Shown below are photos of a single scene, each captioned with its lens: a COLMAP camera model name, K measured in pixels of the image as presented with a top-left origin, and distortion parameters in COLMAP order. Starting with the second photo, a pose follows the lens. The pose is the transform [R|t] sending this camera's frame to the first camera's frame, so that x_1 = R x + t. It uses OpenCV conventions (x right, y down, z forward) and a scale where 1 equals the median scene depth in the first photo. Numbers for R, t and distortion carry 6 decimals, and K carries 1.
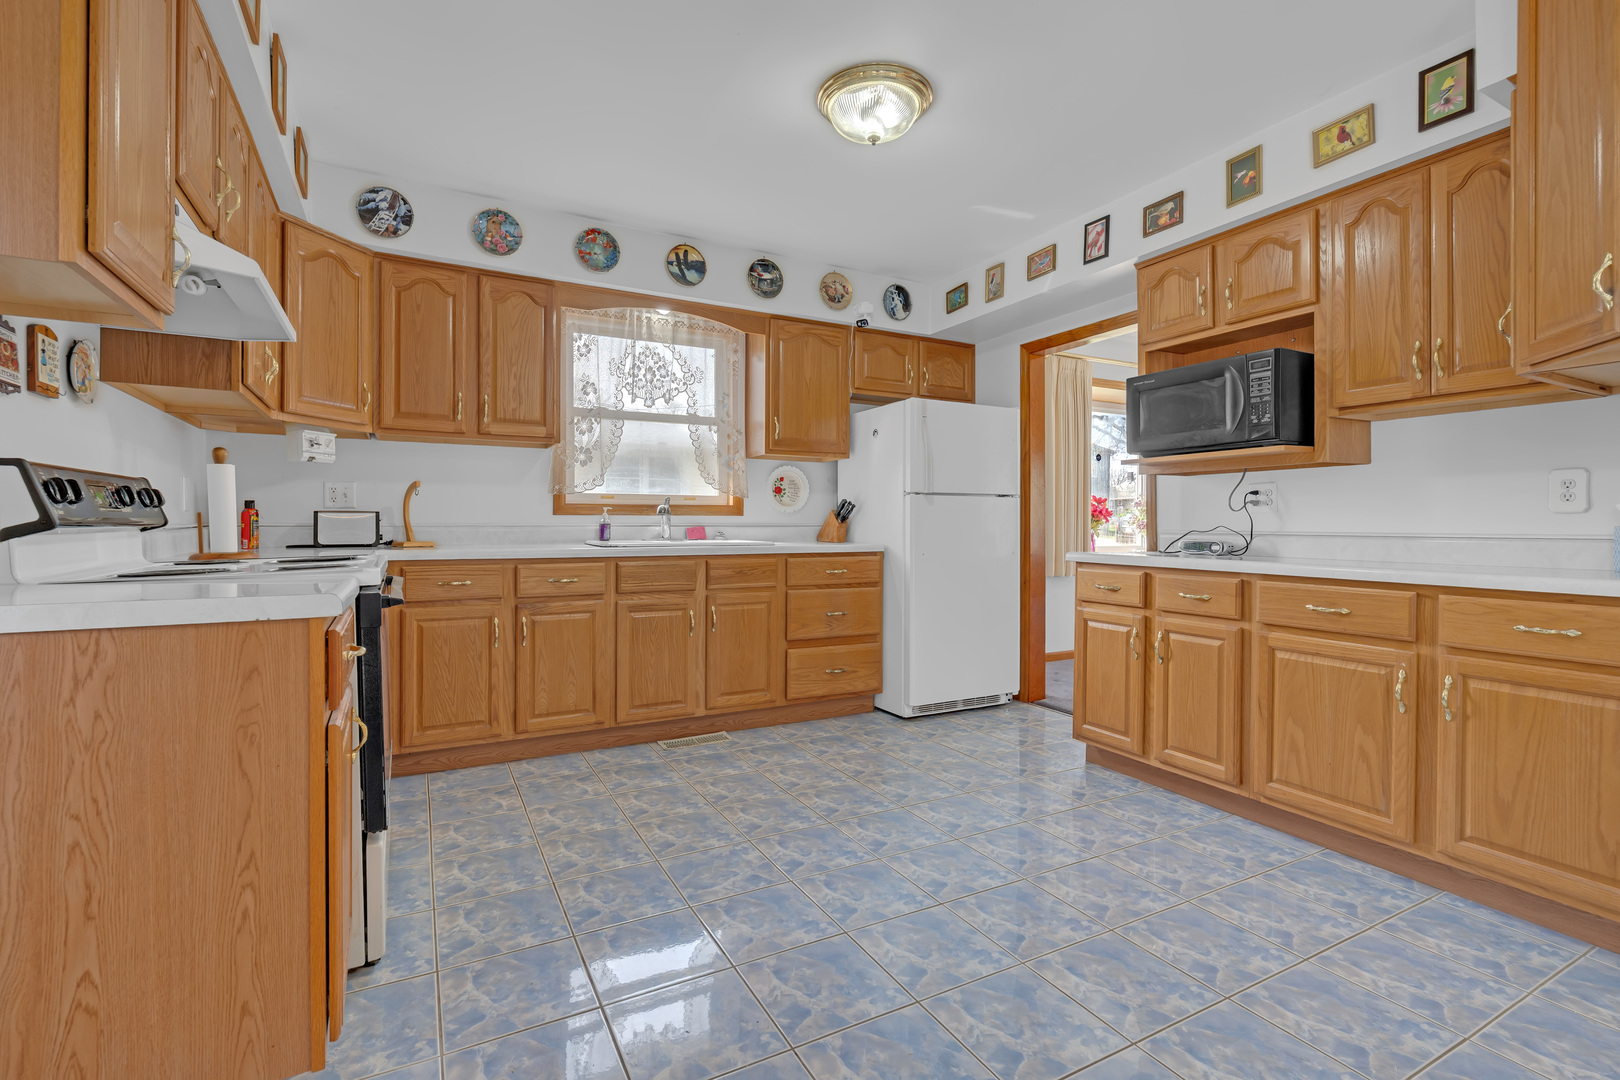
lens RADIAL K [[716.4, 0, 825.5], [0, 716.4, 534.4], [0, 0, 1]] dist [-0.025506, 0.004665]
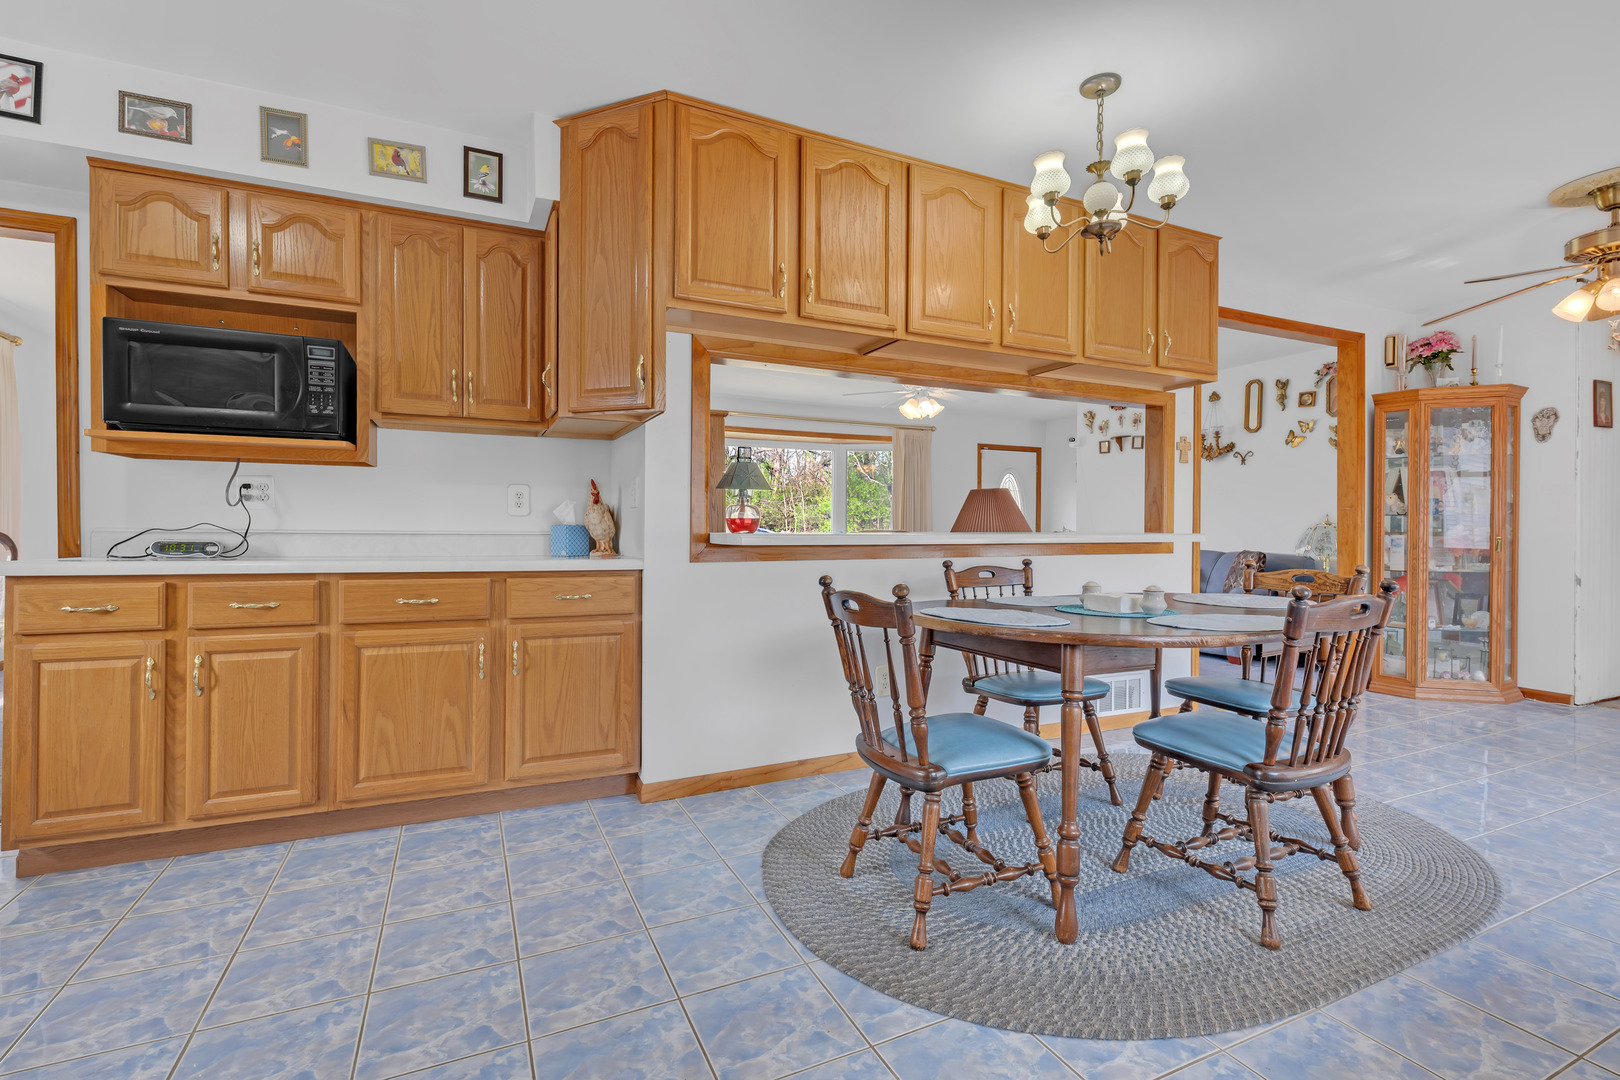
lens RADIAL K [[716.4, 0, 797.6], [0, 716.4, 543.4], [0, 0, 1]] dist [-0.025506, 0.004665]
pose [[0.060480, -0.020257, 0.997964, -0.306036], [0.006709, 0.999780, 0.019887, 0.000289], [-0.998147, 0.005493, 0.060603, 0.323790]]
